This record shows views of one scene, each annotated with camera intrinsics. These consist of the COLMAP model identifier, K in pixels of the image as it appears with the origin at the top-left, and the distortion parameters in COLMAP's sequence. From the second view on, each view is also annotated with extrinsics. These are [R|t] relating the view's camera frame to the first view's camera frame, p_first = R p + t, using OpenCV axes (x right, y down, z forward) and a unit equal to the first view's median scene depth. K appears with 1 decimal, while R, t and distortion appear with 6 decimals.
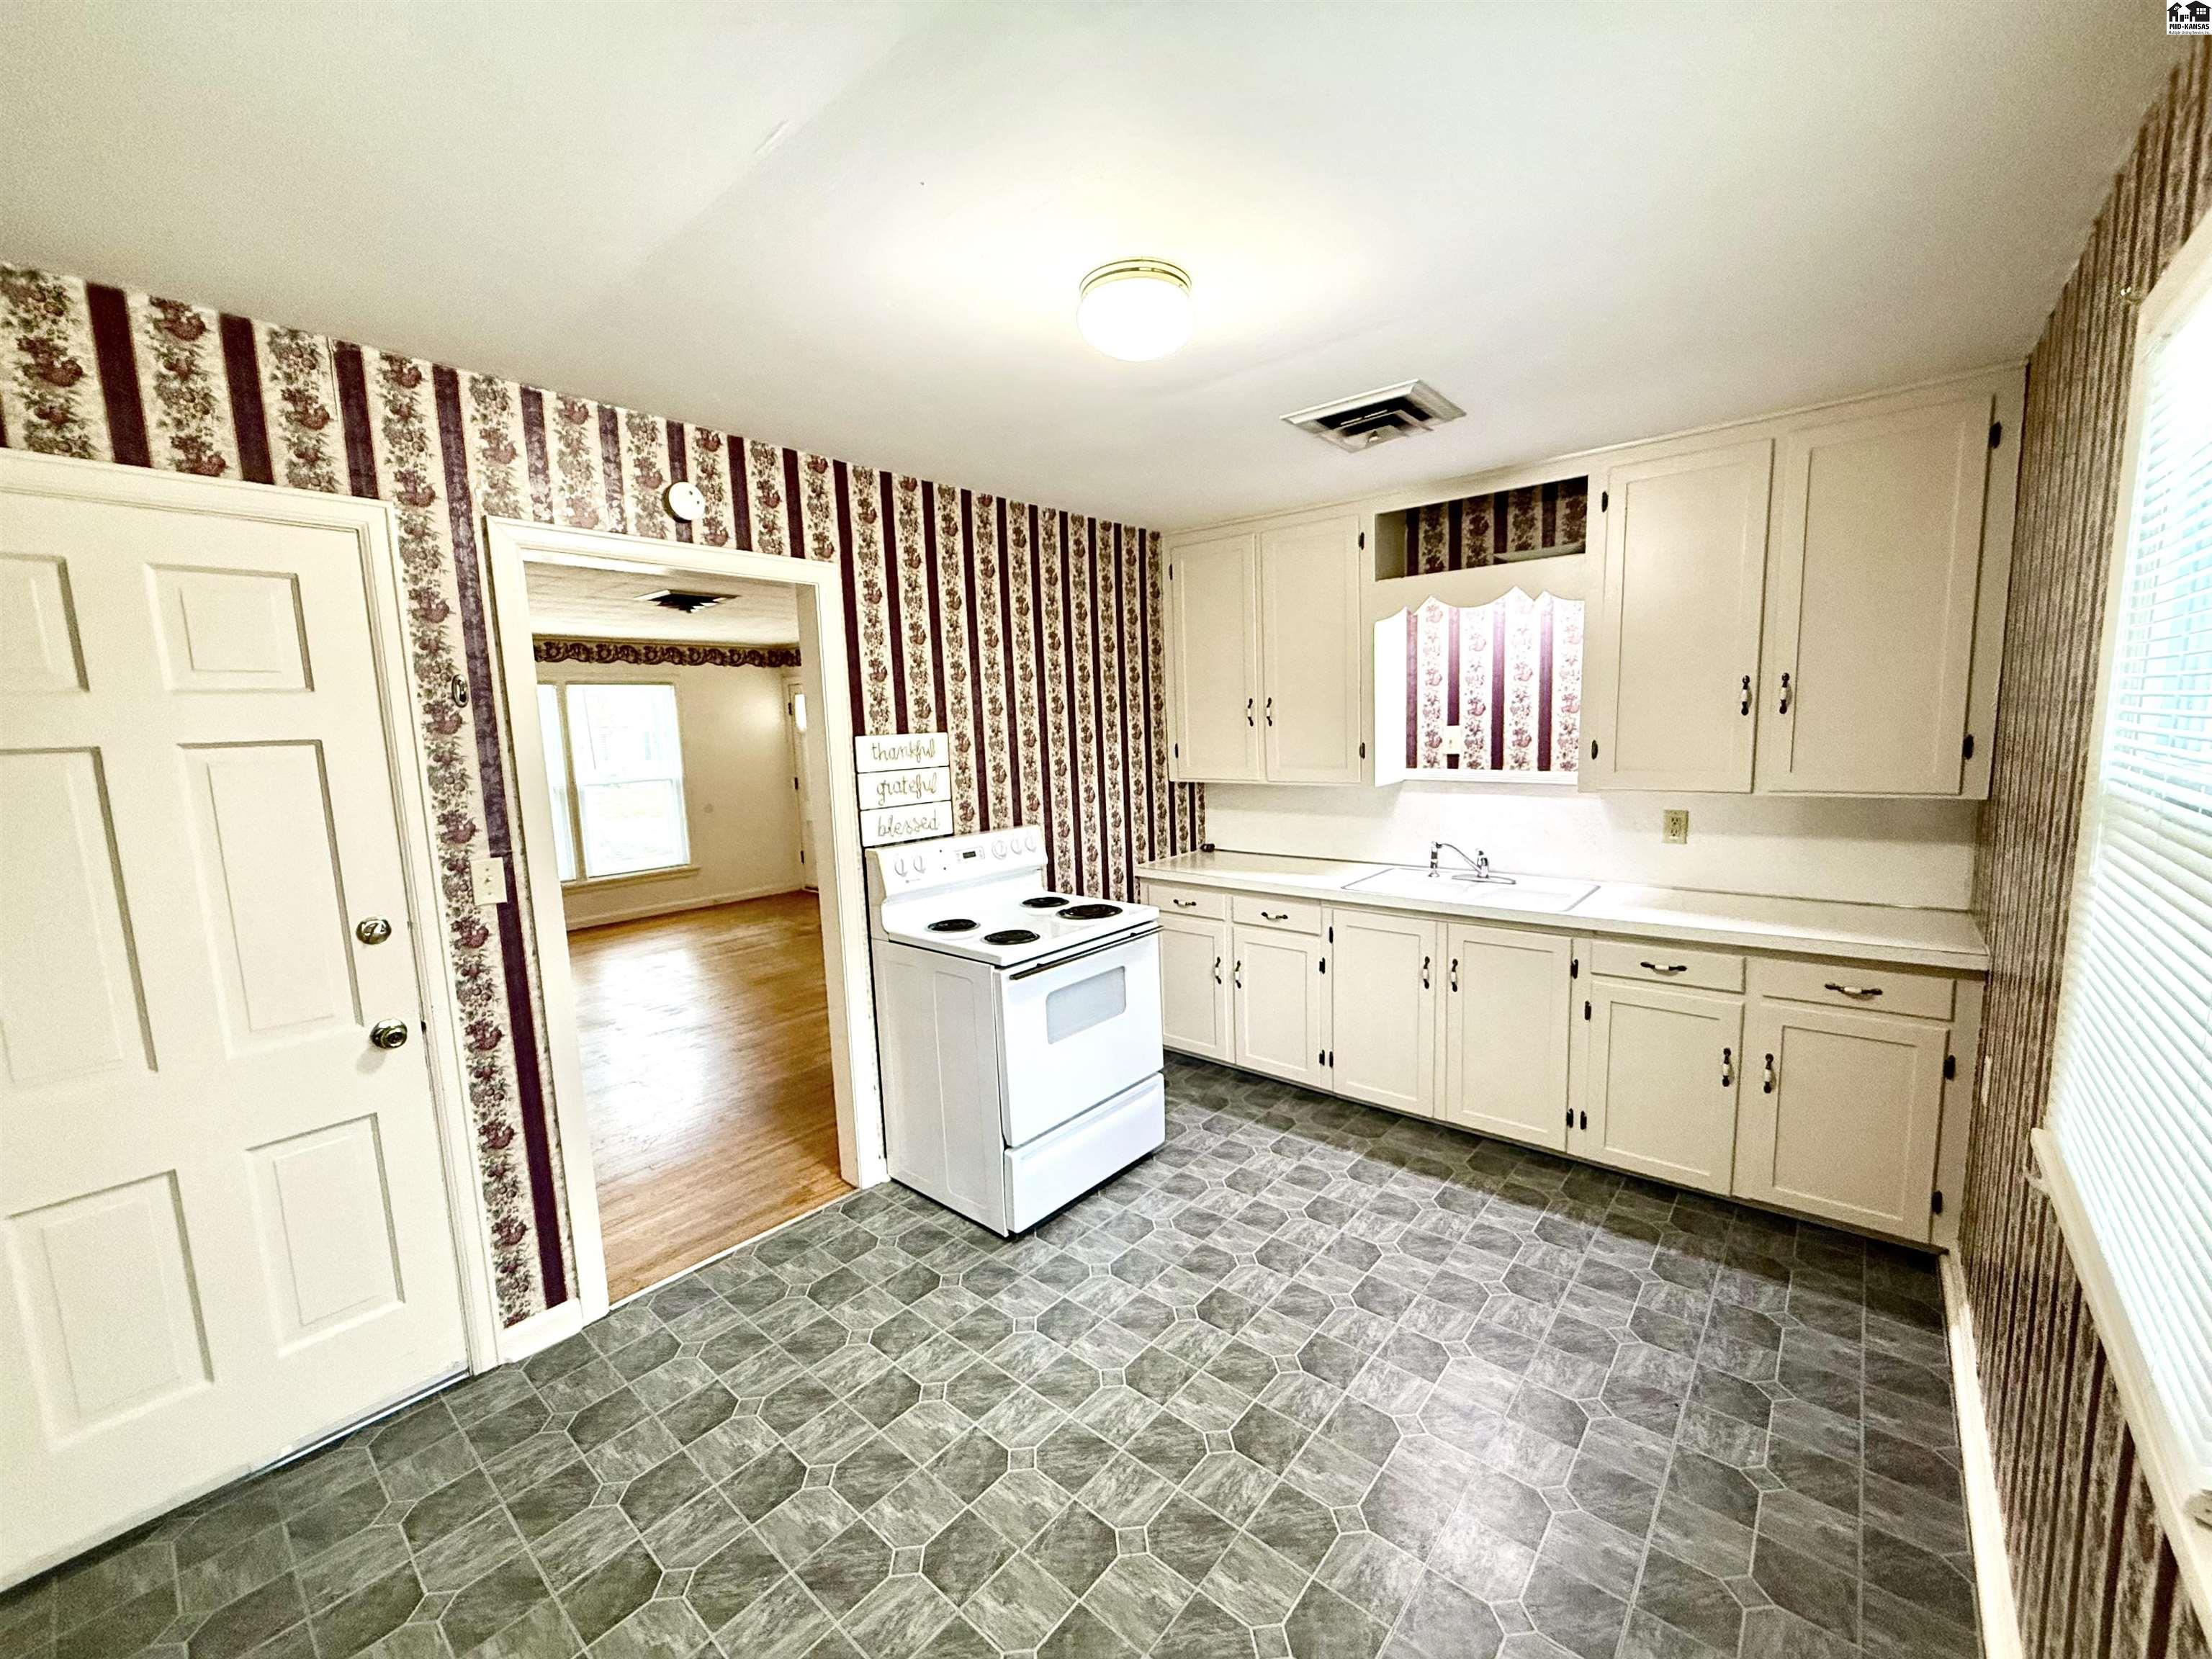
lens RADIAL K [[882.5, 0, 1094.4], [0, 882.5, 831.5], [0, 0, 1]] dist [0.000491, -0.000323]
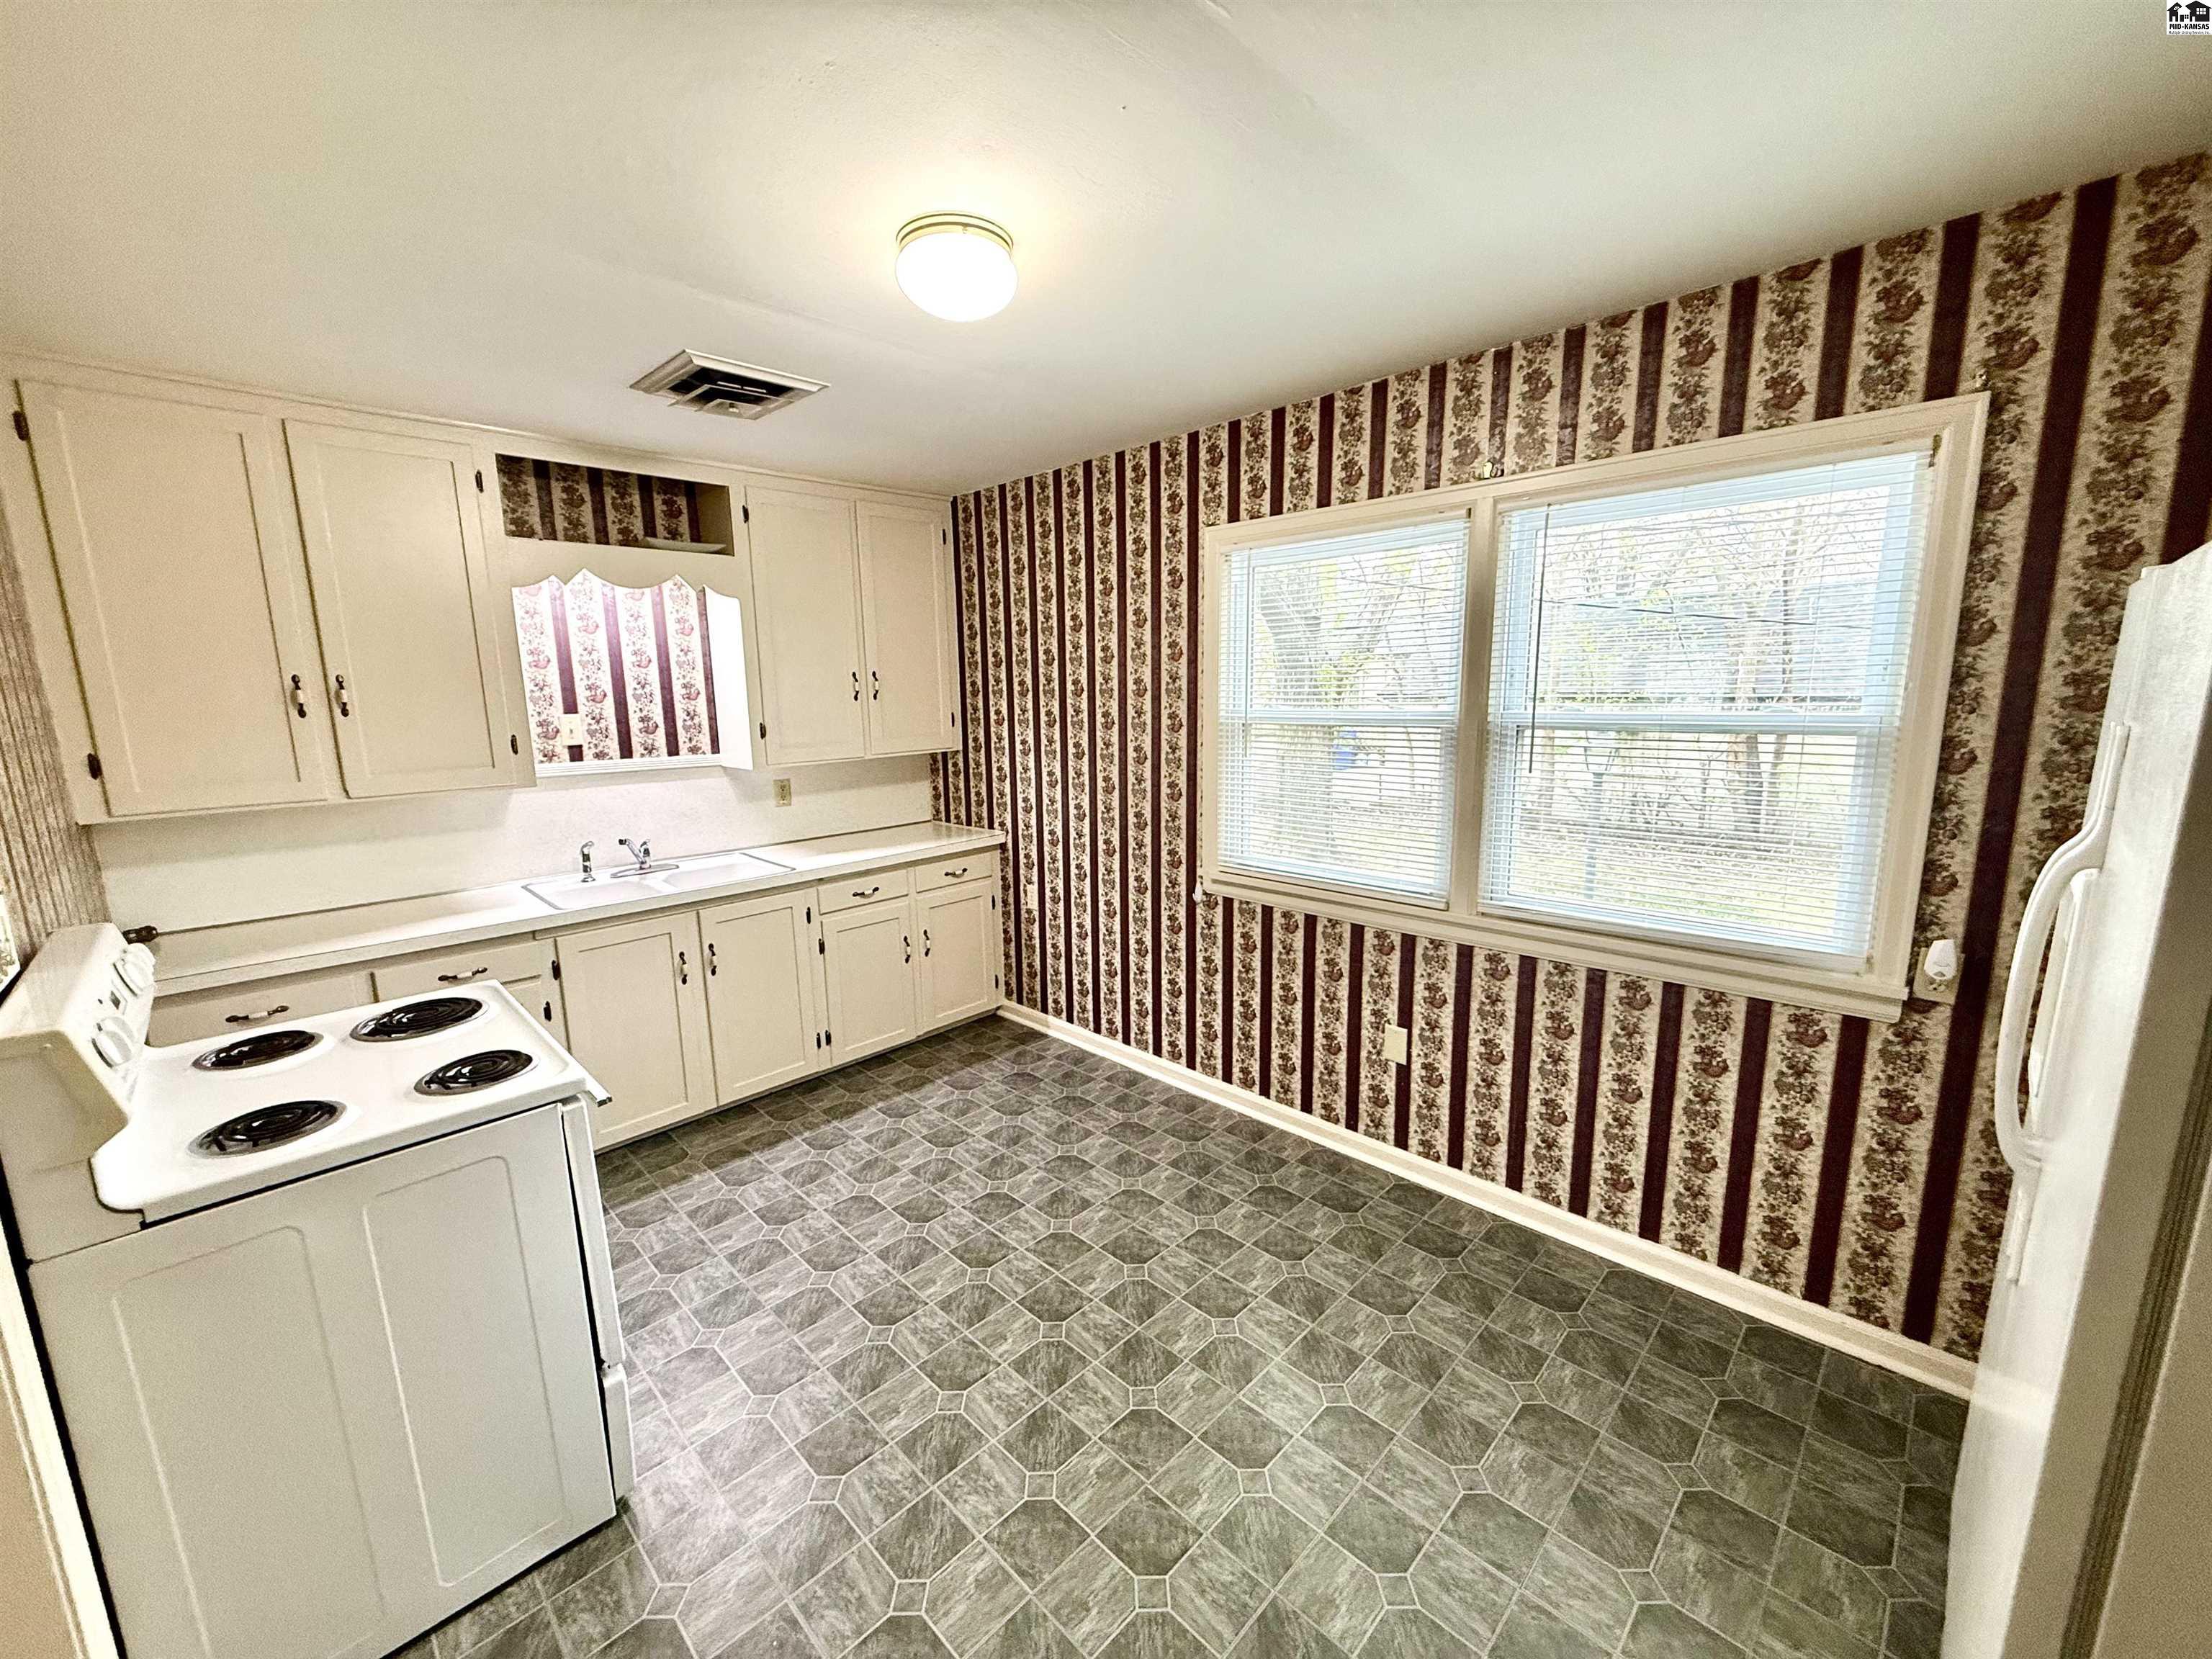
lens RADIAL K [[882.5, 0, 1112.5], [0, 882.5, 833.5], [0, 0, 1]] dist [0.000491, -0.000323]
pose [[0.065469, -0.138778, 0.988157, -0.597727], [0.142097, 0.981486, 0.128427, -0.047234], [-0.987685, 0.132006, 0.083977, 0.502347]]
